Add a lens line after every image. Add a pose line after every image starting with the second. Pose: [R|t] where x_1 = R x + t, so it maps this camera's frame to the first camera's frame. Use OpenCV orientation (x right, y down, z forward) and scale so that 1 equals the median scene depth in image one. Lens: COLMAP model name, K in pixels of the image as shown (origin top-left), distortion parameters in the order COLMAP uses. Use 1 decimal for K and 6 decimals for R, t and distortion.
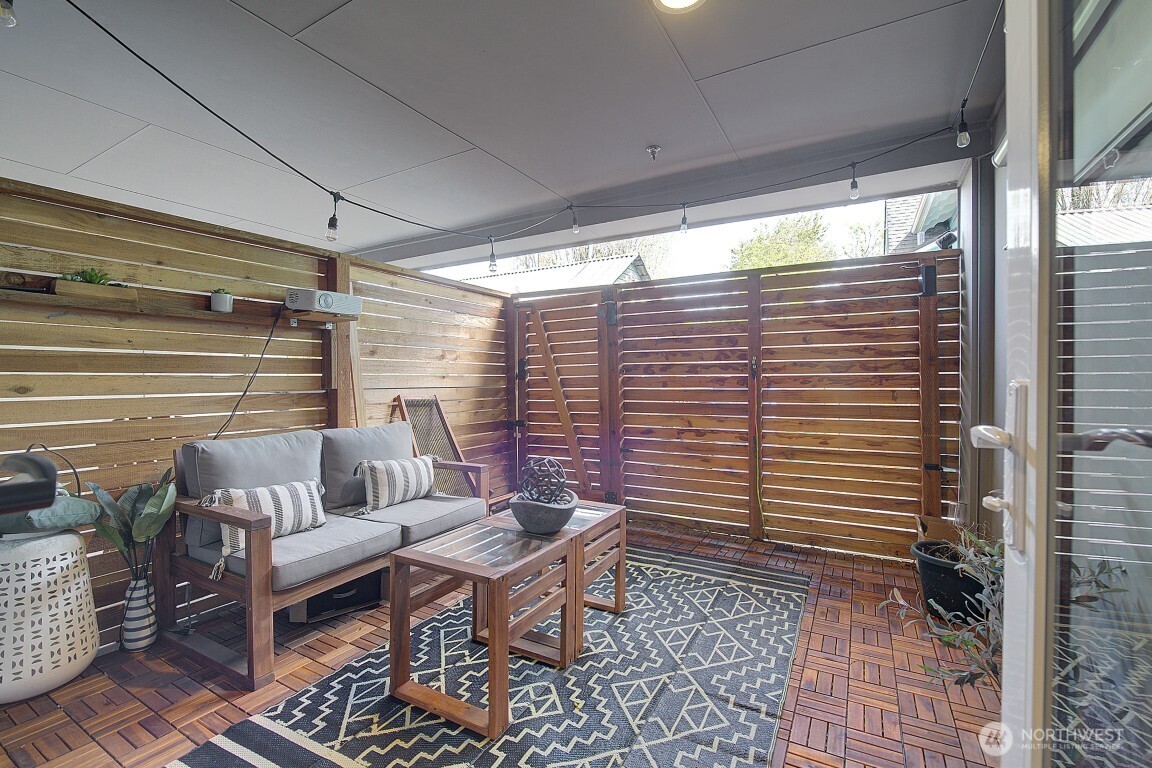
lens RADIAL K [[506.3, 0, 576.0], [0, 506.3, 384.0], [0, 0, 1]] dist [-0.001334, 0.000159]
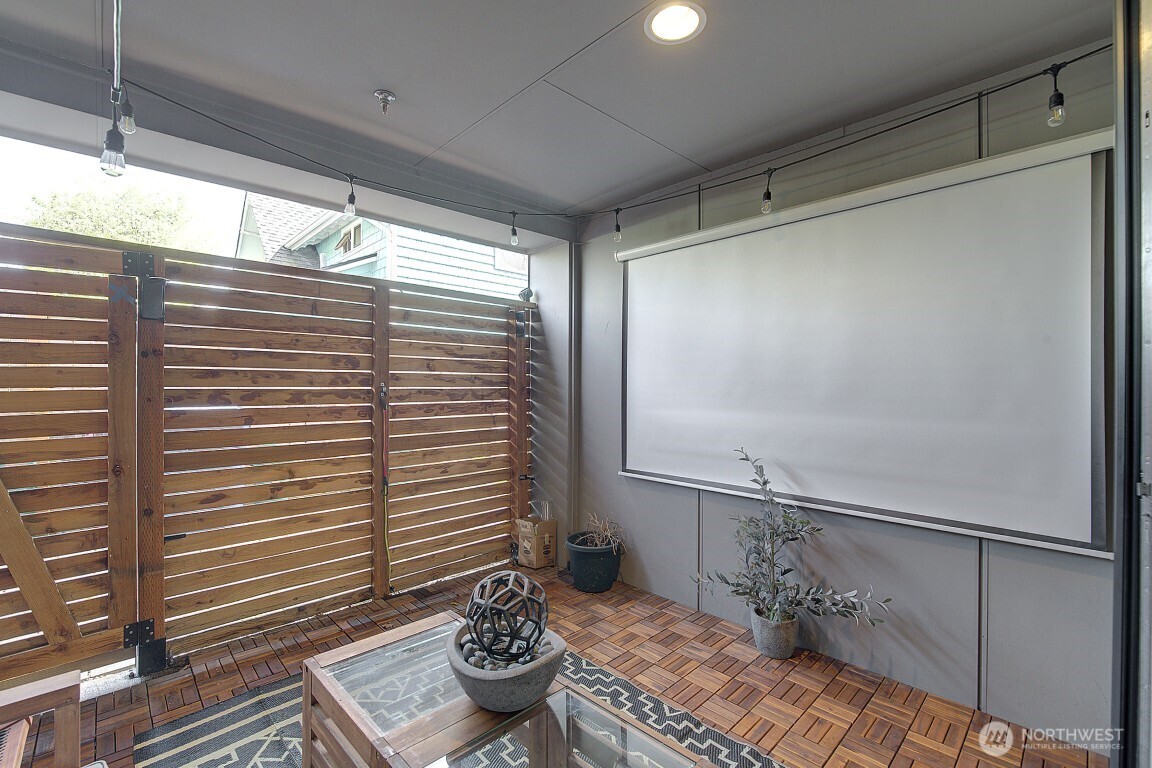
lens RADIAL K [[506.3, 0, 576.0], [0, 506.3, 384.0], [0, 0, 1]] dist [-0.001334, 0.000159]
pose [[0.290047, 0.007328, 0.956984, -0.378349], [0.004041, 0.999952, -0.008882, -0.044367], [-0.957004, 0.006443, 0.290004, 0.457454]]
